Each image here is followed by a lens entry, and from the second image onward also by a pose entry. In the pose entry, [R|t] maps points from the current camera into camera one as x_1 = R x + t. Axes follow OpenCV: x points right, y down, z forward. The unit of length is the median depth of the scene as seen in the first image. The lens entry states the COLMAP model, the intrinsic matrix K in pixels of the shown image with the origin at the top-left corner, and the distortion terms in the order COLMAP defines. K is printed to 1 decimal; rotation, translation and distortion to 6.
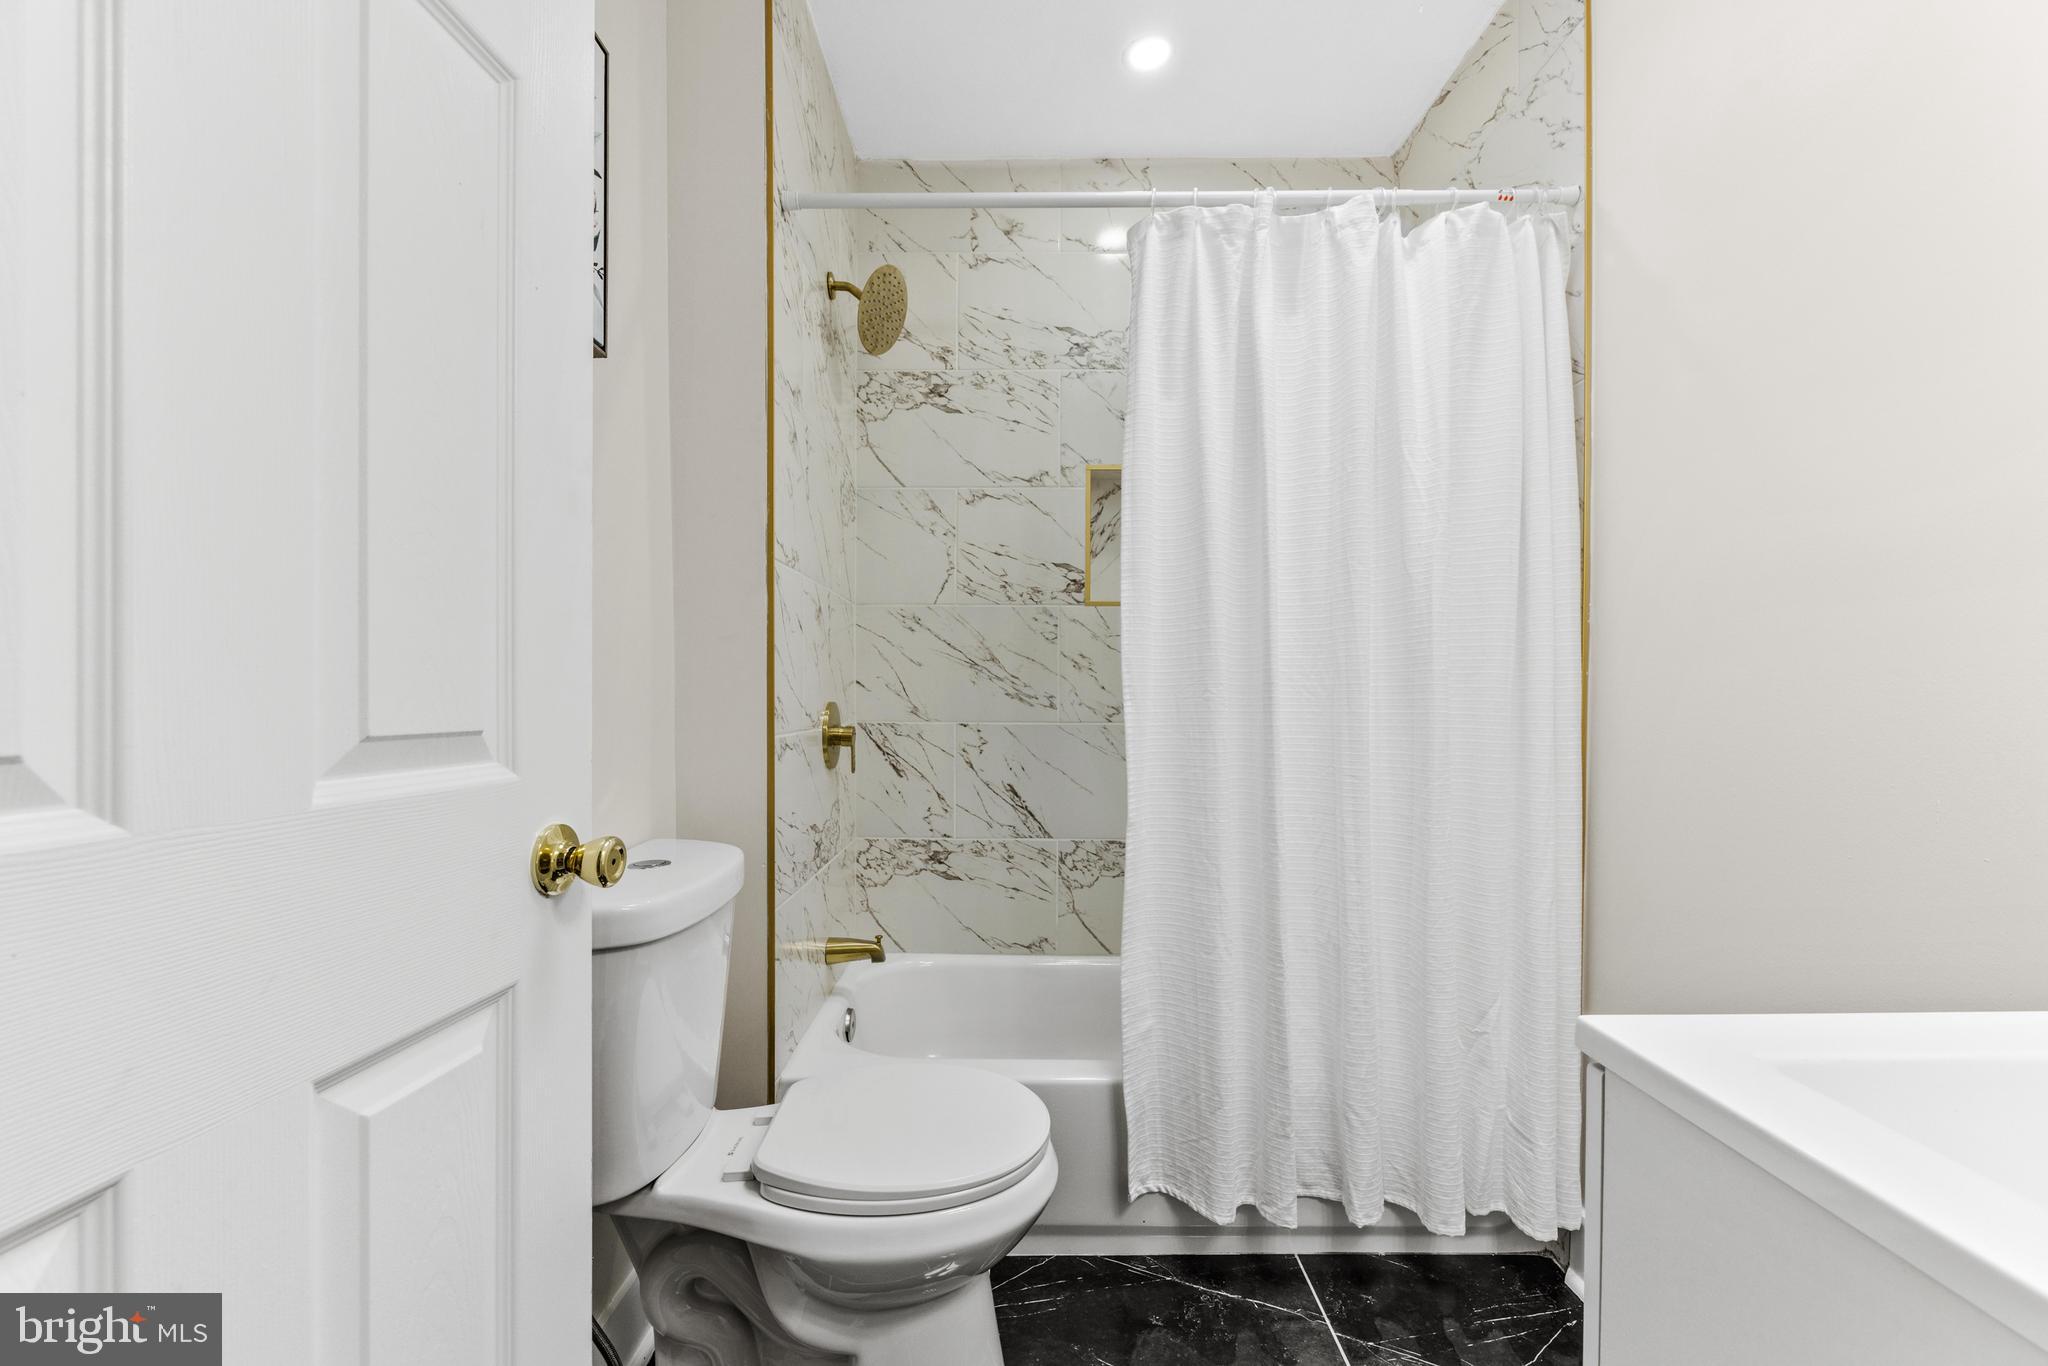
lens RADIAL K [[823.6, 0, 1025.7], [0, 823.6, 695.4], [0, 0, 1]] dist [-0.002256, 0.000161]
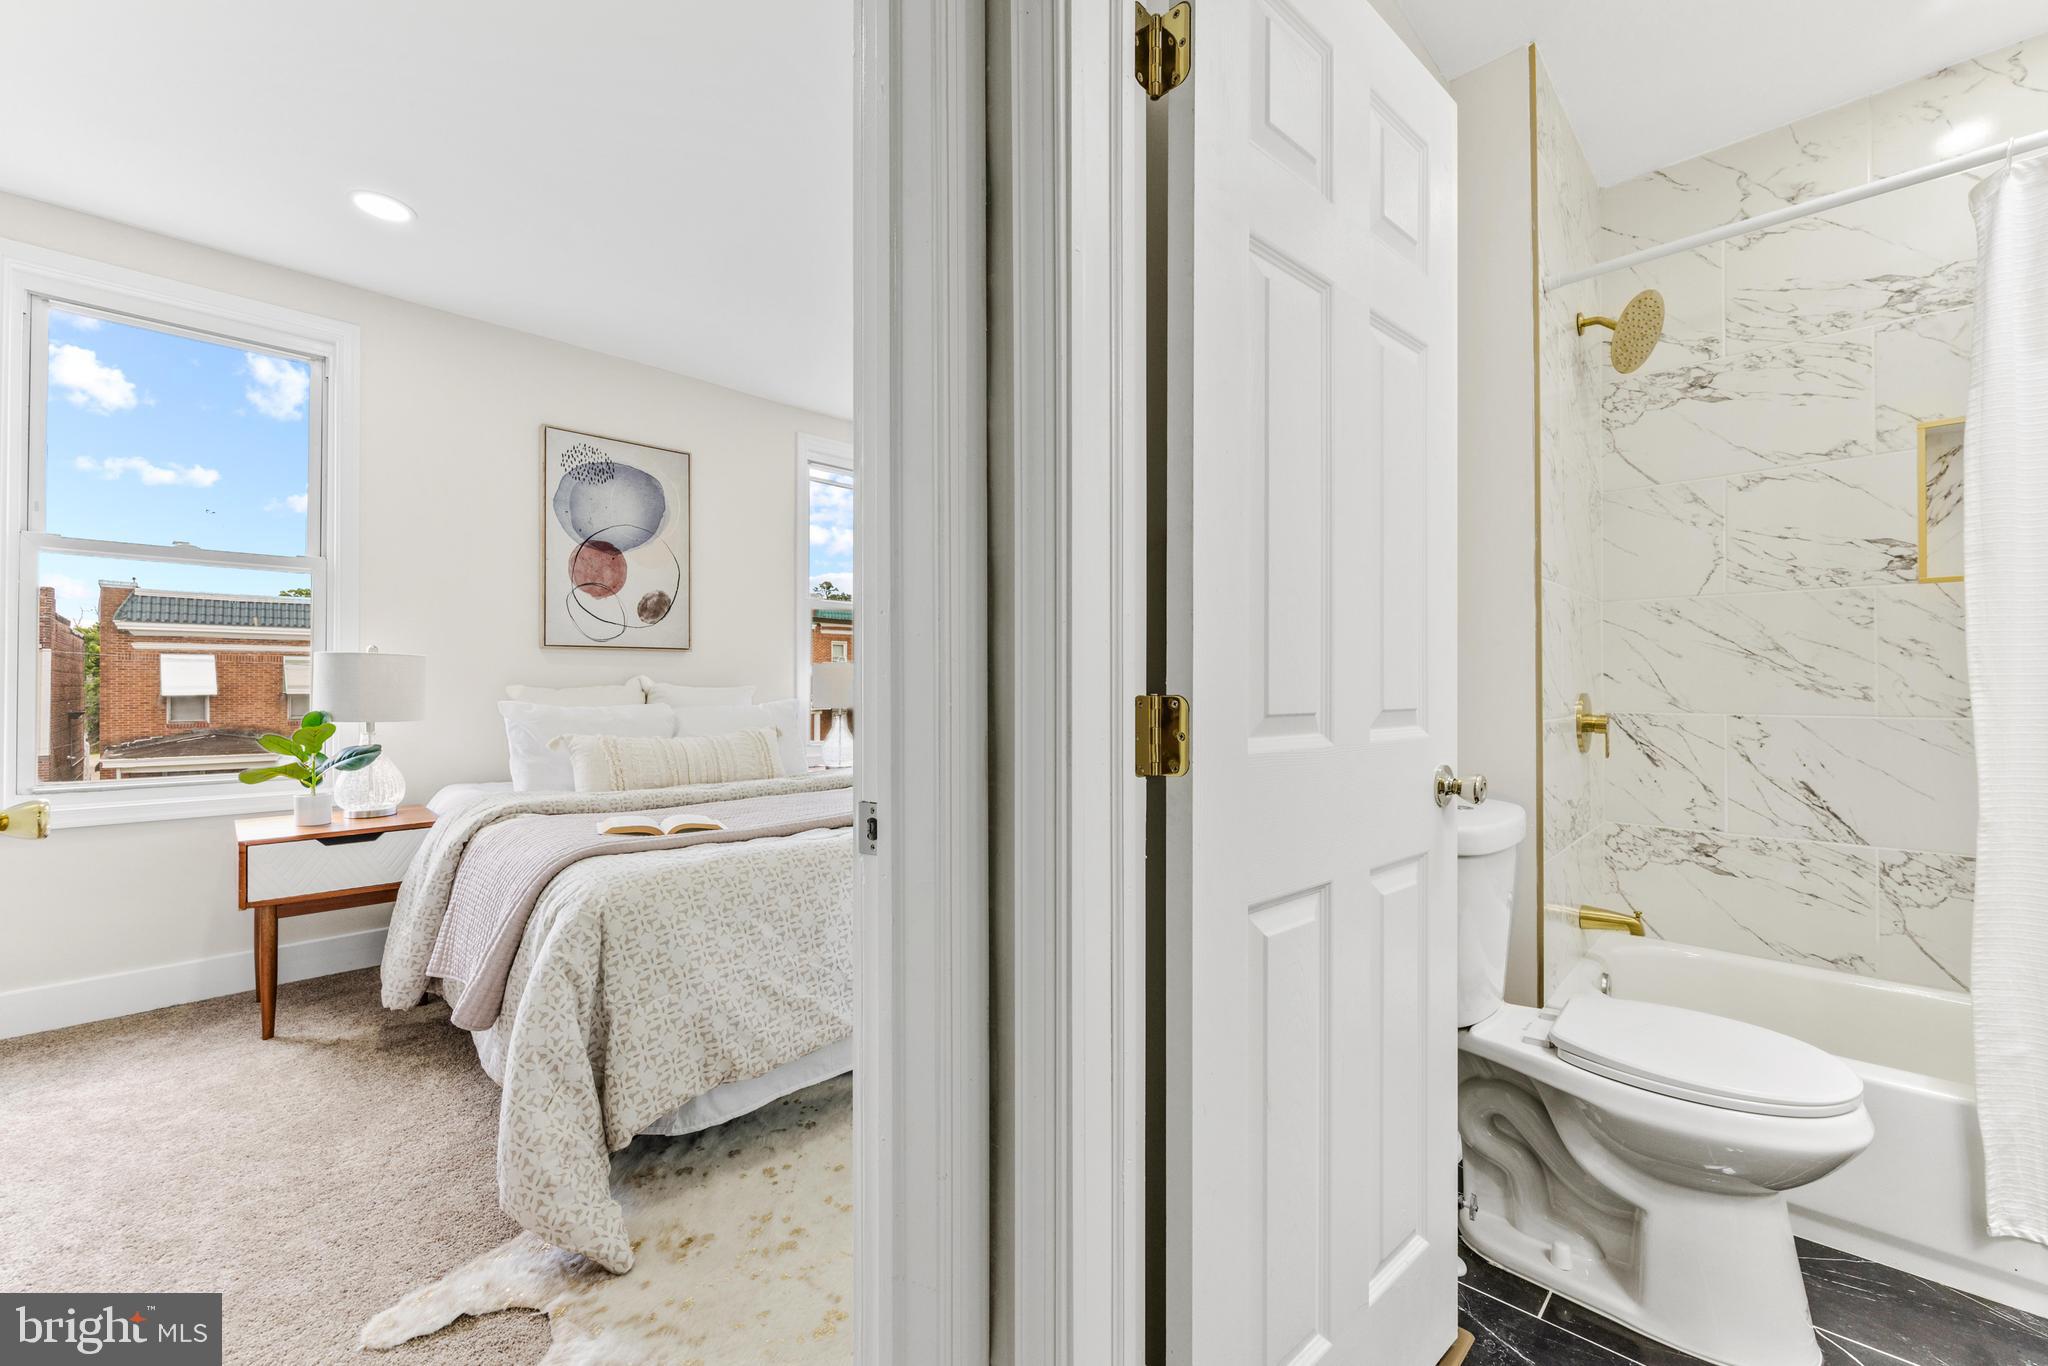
lens RADIAL K [[823.6, 0, 1025.0], [0, 823.6, 680.8], [0, 0, 1]] dist [-0.002256, 0.000161]
pose [[0.716814, -0.009690, -0.697197, -0.000734], [0.005170, 0.999950, -0.008582, -0.002682], [0.697245, 0.002547, 0.716828, -0.294157]]
